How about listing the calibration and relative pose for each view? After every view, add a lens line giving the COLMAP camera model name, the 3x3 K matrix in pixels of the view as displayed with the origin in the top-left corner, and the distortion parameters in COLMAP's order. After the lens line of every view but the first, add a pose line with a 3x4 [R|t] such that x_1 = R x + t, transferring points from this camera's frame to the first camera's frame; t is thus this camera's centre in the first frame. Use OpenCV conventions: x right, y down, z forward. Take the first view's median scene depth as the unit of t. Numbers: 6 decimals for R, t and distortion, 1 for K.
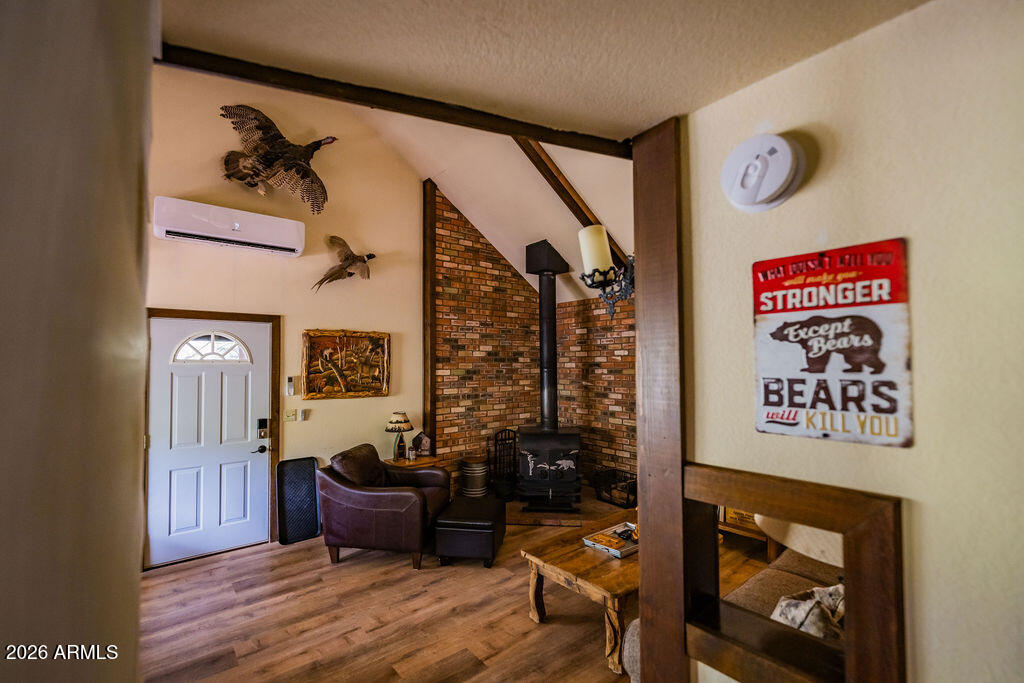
lens RADIAL K [[445.5, 0, 515.3], [0, 445.5, 347.7], [0, 0, 1]] dist [0.000147, -0.000820]
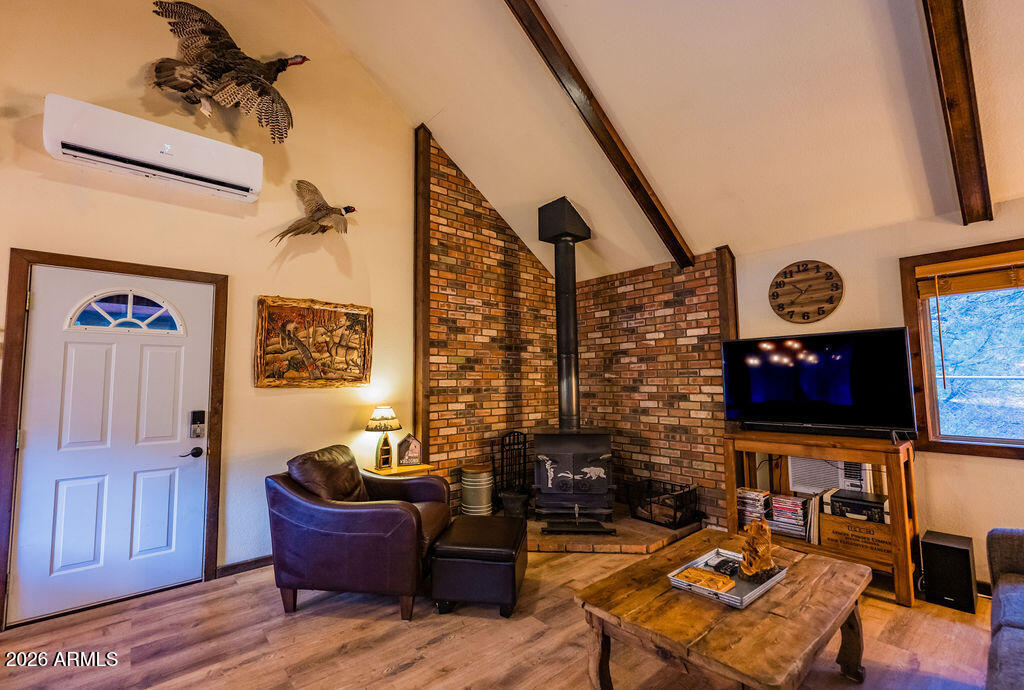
lens RADIAL K [[445.5, 0, 508.5], [0, 445.5, 343.8], [0, 0, 1]] dist [0.000147, -0.000820]
pose [[0.999791, -0.003303, 0.020195, -0.059537], [0.004326, 0.998699, -0.050819, 0.080324], [-0.020001, 0.050895, 0.998504, 0.221586]]
